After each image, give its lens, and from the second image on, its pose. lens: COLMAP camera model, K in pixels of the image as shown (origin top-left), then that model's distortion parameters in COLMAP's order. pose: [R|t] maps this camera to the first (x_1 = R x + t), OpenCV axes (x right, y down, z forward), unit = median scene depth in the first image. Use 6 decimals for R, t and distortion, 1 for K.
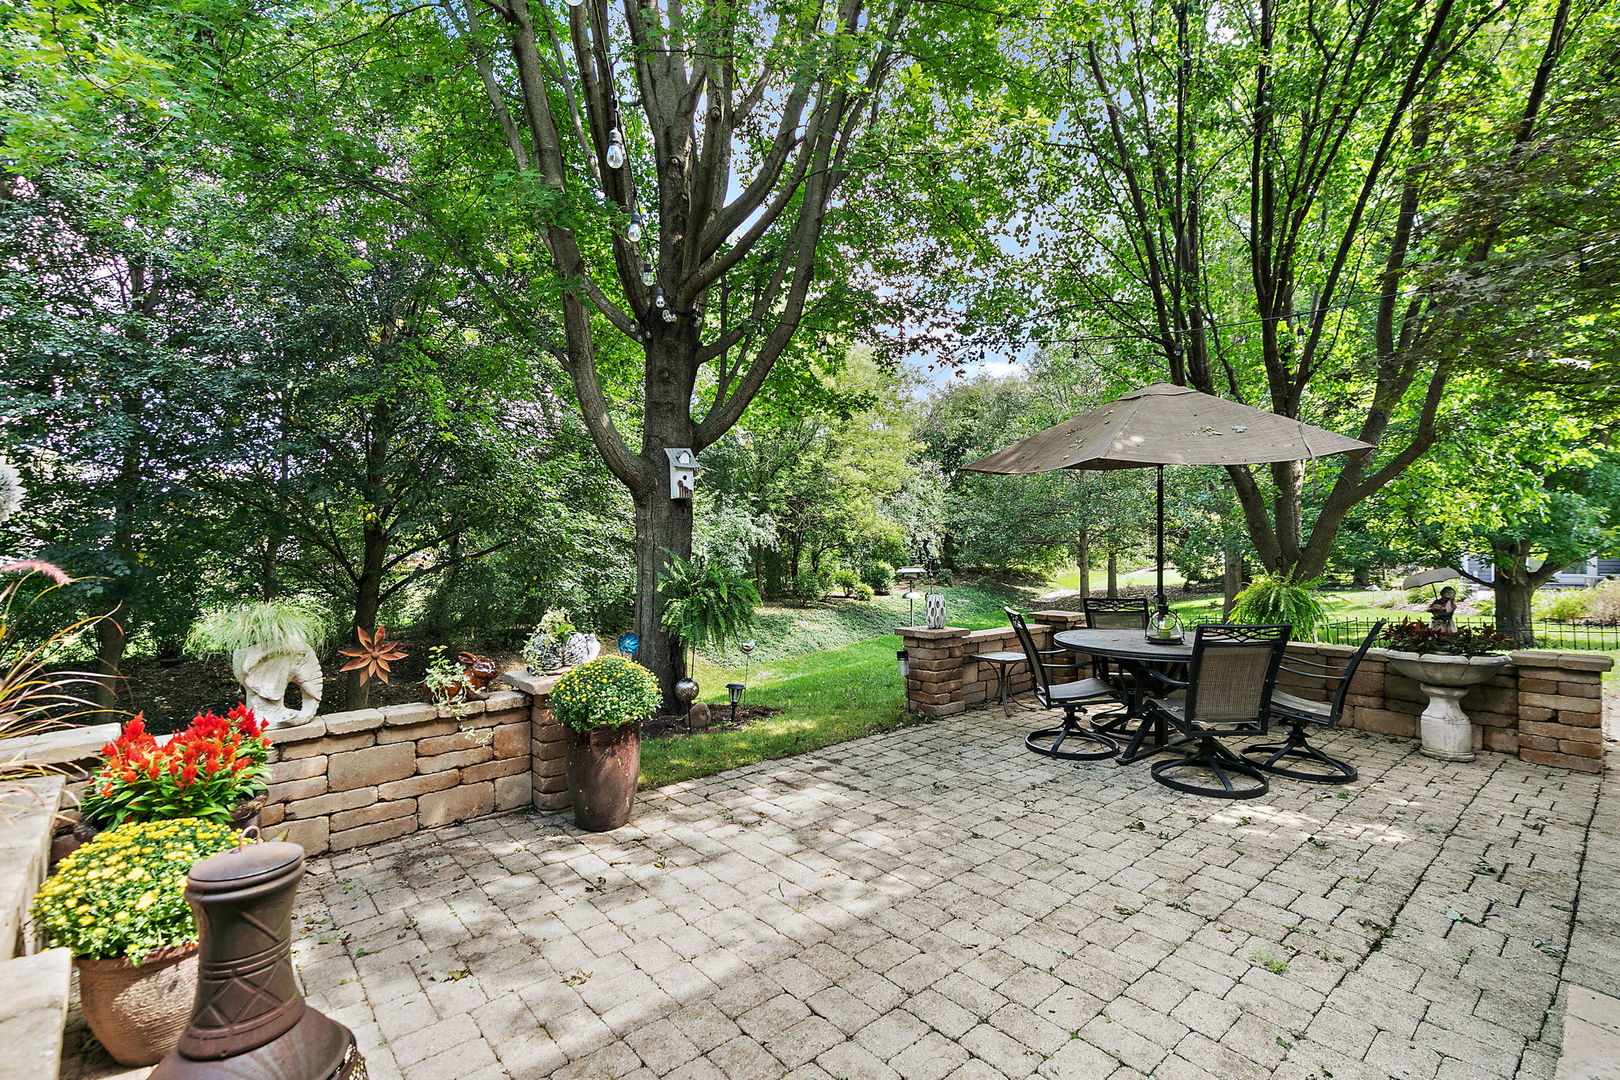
lens RADIAL K [[750.4, 0, 809.2], [0, 750.4, 541.7], [0, 0, 1]] dist [-0.000640, -0.000068]
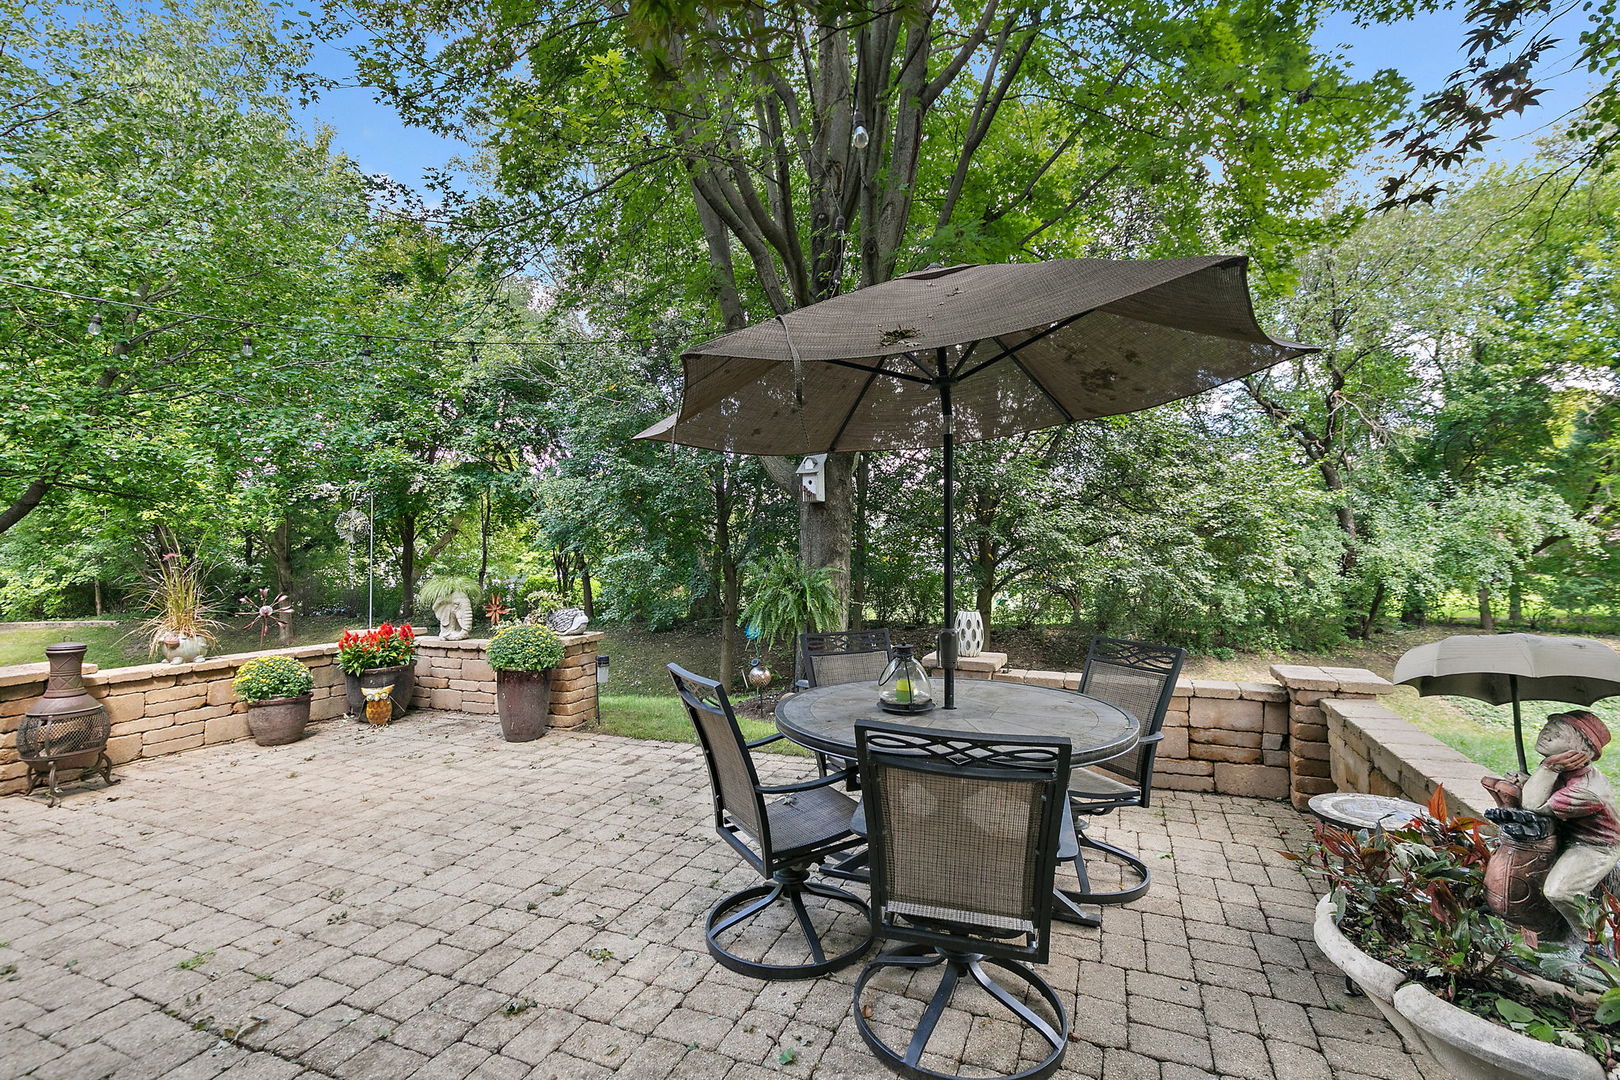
lens RADIAL K [[750.4, 0, 808.9], [0, 750.4, 542.7], [0, 0, 1]] dist [-0.000640, -0.000068]
pose [[0.440582, -0.004316, -0.897702, 1.354891], [0.003077, 0.999990, -0.003297, 0.010681], [0.897707, -0.001310, 0.440590, 0.937712]]
